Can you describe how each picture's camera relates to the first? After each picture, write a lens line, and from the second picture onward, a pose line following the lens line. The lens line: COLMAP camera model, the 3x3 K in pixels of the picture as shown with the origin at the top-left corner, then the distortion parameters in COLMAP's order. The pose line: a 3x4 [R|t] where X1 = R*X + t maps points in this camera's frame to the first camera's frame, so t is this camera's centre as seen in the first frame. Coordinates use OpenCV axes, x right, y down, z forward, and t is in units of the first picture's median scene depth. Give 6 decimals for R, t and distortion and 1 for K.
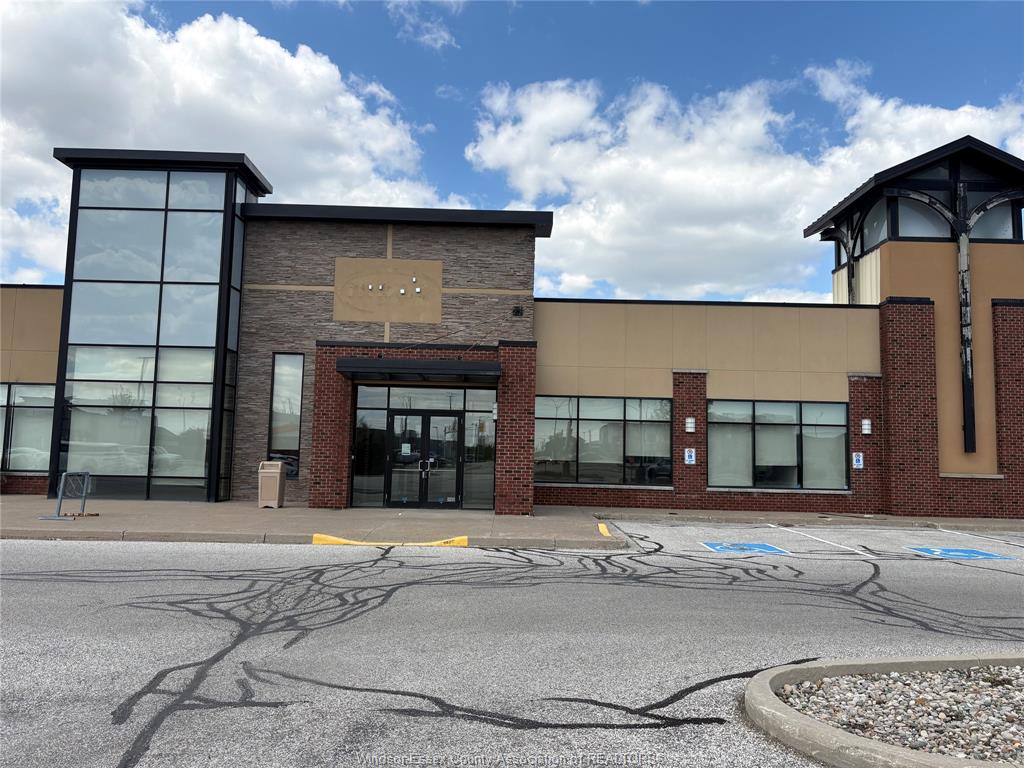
lens RADIAL K [[777.7, 0, 511.9], [0, 777.7, 381.3], [0, 0, 1]] dist [0.045132, -0.002538]
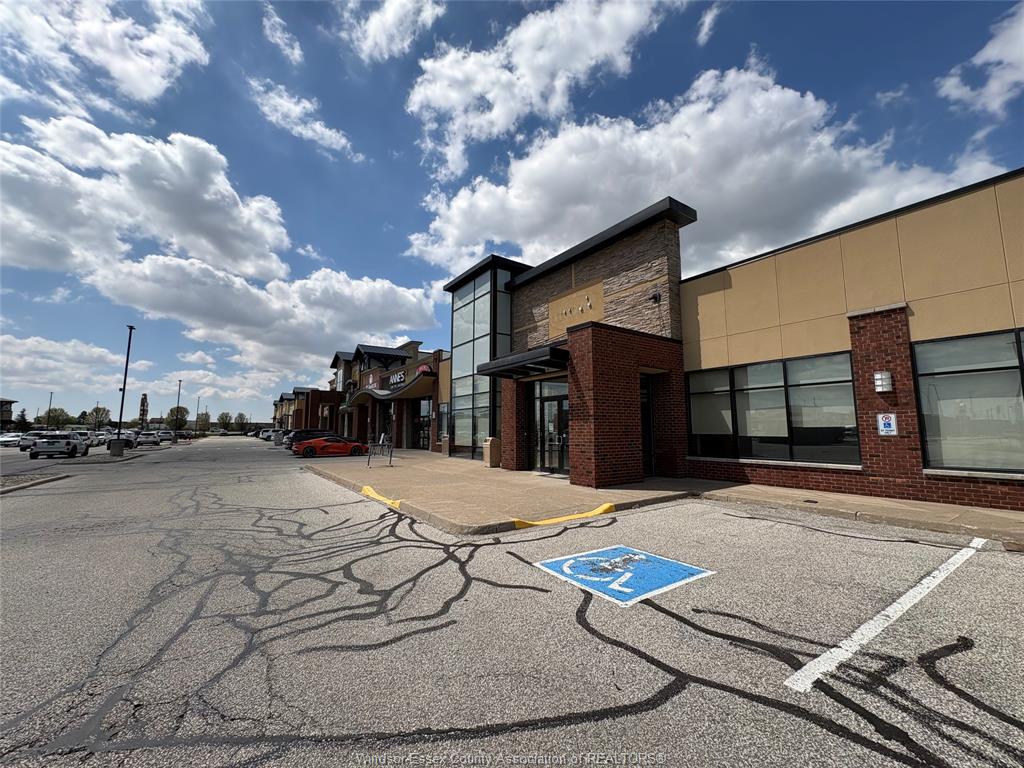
lens RADIAL K [[408.0, 0, 512.5], [0, 408.0, 382.3], [0, 0, 1]] dist [-0.000297, 0.000132]
pose [[0.566631, -0.120430, -0.815123, 0.345365], [0.095834, 0.992180, -0.079970, 0.054046], [0.818380, -0.032803, 0.573741, 0.498048]]
